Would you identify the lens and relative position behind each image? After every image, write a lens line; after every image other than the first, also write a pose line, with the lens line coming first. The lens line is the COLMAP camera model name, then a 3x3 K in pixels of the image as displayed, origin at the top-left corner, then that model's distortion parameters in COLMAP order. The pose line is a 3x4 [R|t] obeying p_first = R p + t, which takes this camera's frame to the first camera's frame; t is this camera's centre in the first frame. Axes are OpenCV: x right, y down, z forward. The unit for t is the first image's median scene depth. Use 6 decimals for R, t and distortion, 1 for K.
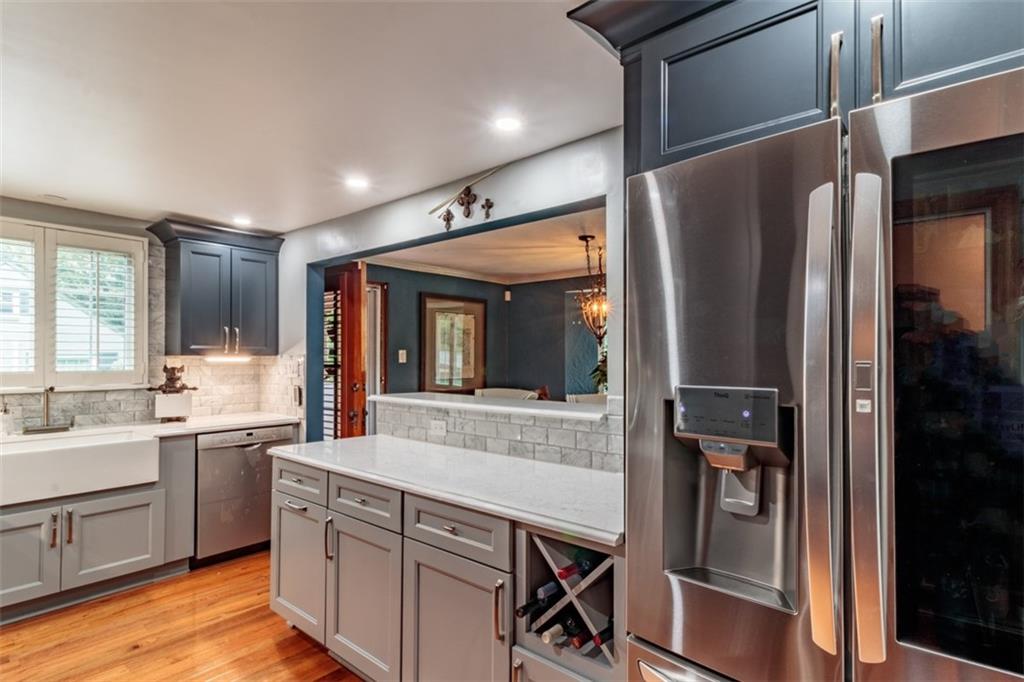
lens RADIAL K [[491.3, 0, 512.0], [0, 491.3, 351.4], [0, 0, 1]] dist [0.002274, 0.000597]
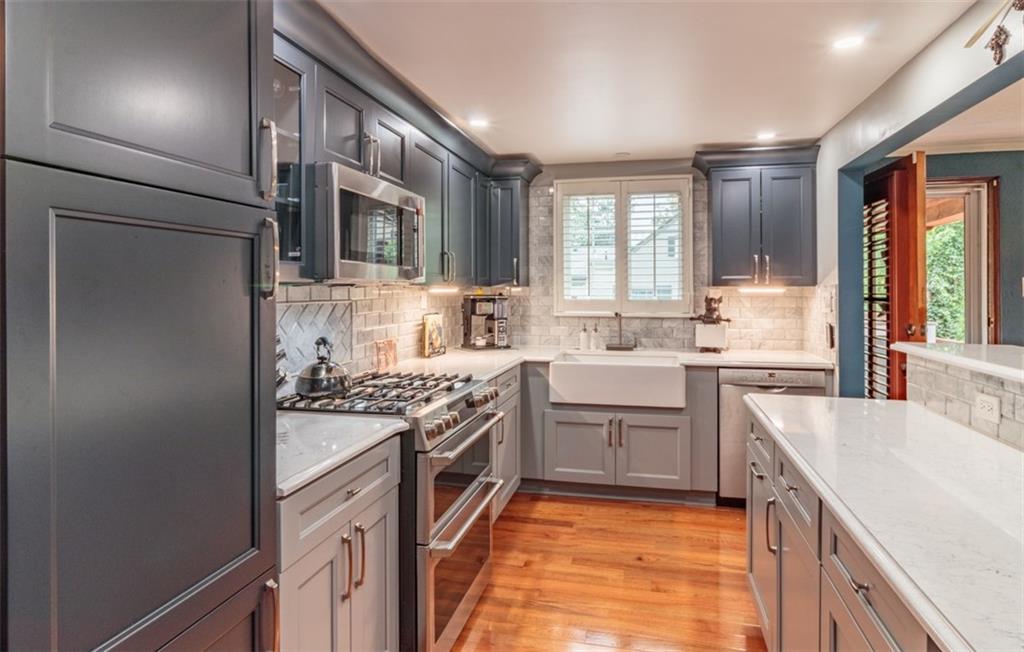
lens RADIAL K [[541.0, 0, 549.4], [0, 541.0, 286.7], [0, 0, 1]] dist [0.001131, -0.001722]
pose [[0.510928, -0.002369, -0.859620, 0.094025], [0.008627, 0.999960, 0.002372, 0.003793], [0.859580, -0.008628, 0.510928, 0.153065]]
